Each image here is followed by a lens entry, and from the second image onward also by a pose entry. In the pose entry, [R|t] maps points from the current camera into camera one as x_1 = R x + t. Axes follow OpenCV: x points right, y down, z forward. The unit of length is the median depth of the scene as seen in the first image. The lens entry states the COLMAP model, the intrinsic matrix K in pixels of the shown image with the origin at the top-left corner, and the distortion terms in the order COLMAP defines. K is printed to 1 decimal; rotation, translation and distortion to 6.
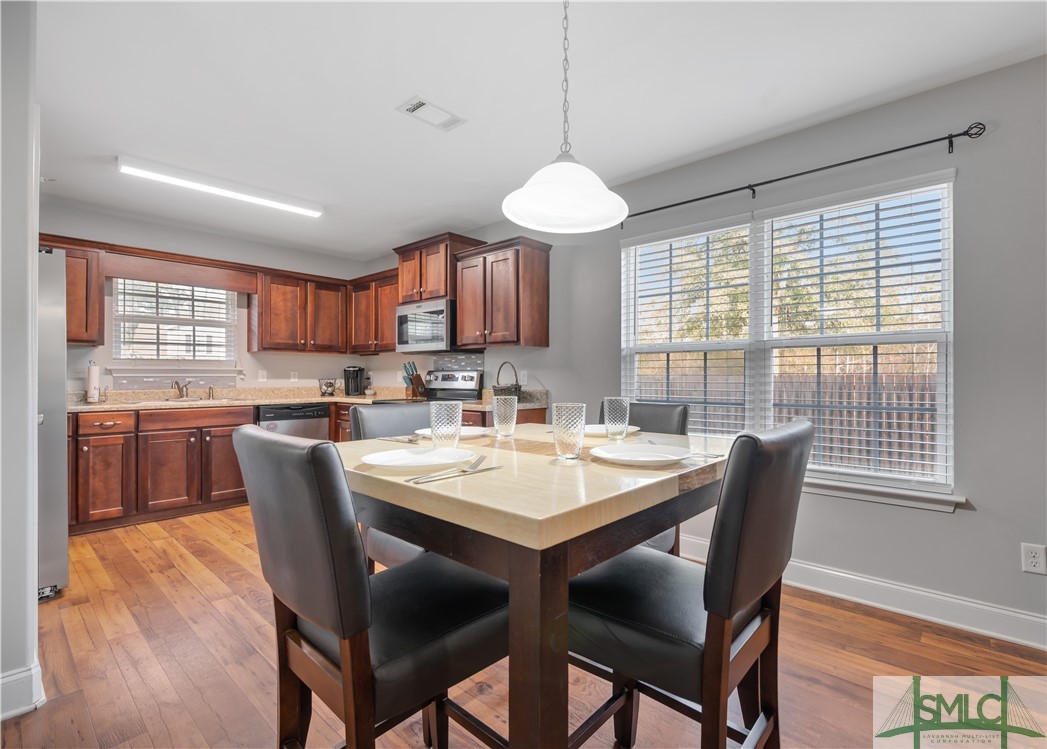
lens RADIAL K [[499.2, 0, 561.9], [0, 499.2, 367.2], [0, 0, 1]] dist [0.006427, -0.000064]
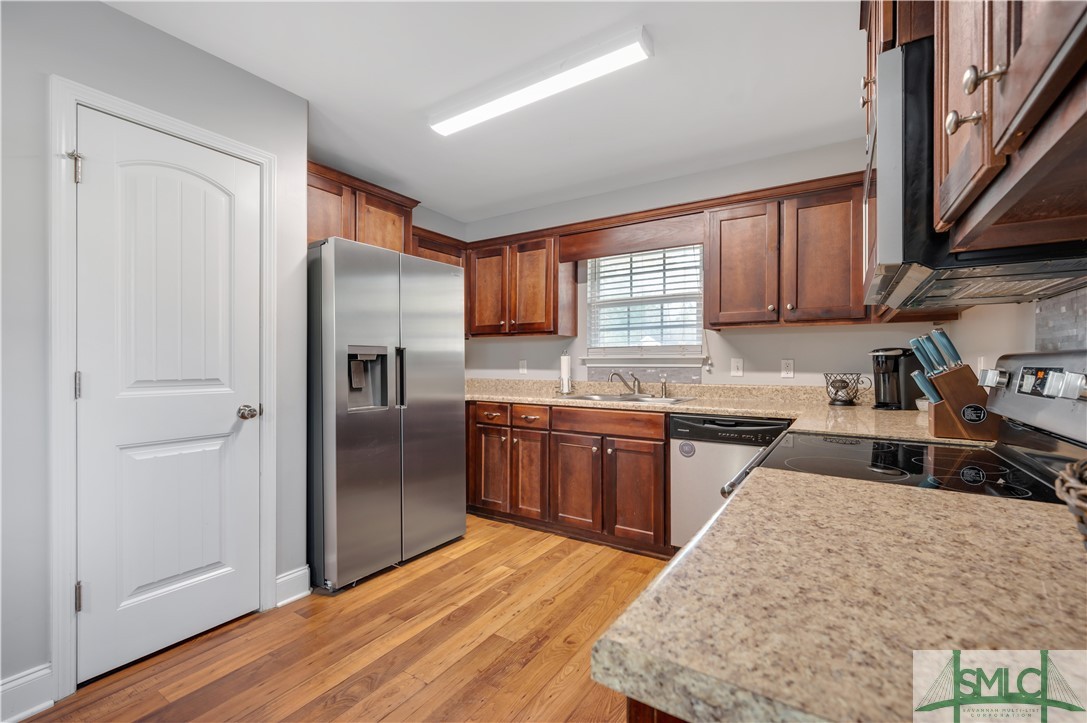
lens RADIAL K [[461.2, 0, 545.8], [0, 461.2, 364.9], [0, 0, 1]] dist [-0.007812, -0.000086]
pose [[0.137388, 0.003734, -0.990510, -0.039876], [0.016570, 0.999844, 0.006067, 0.008481], [0.990379, -0.017246, 0.137305, 0.802321]]
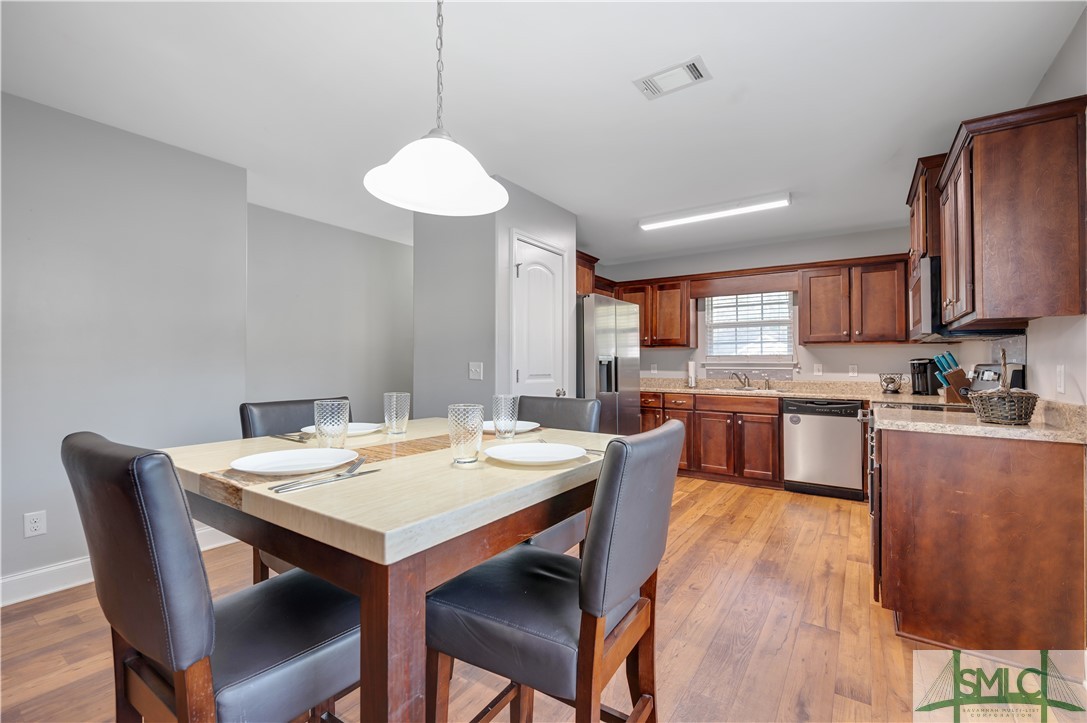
lens RADIAL K [[461.2, 0, 543.2], [0, 461.2, 354.7], [0, 0, 1]] dist [-0.007812, -0.000086]
pose [[0.105092, -0.022023, -0.994219, 0.321528], [0.012002, 0.999710, -0.020876, 0.000686], [0.994390, -0.009739, 0.105326, 0.420710]]
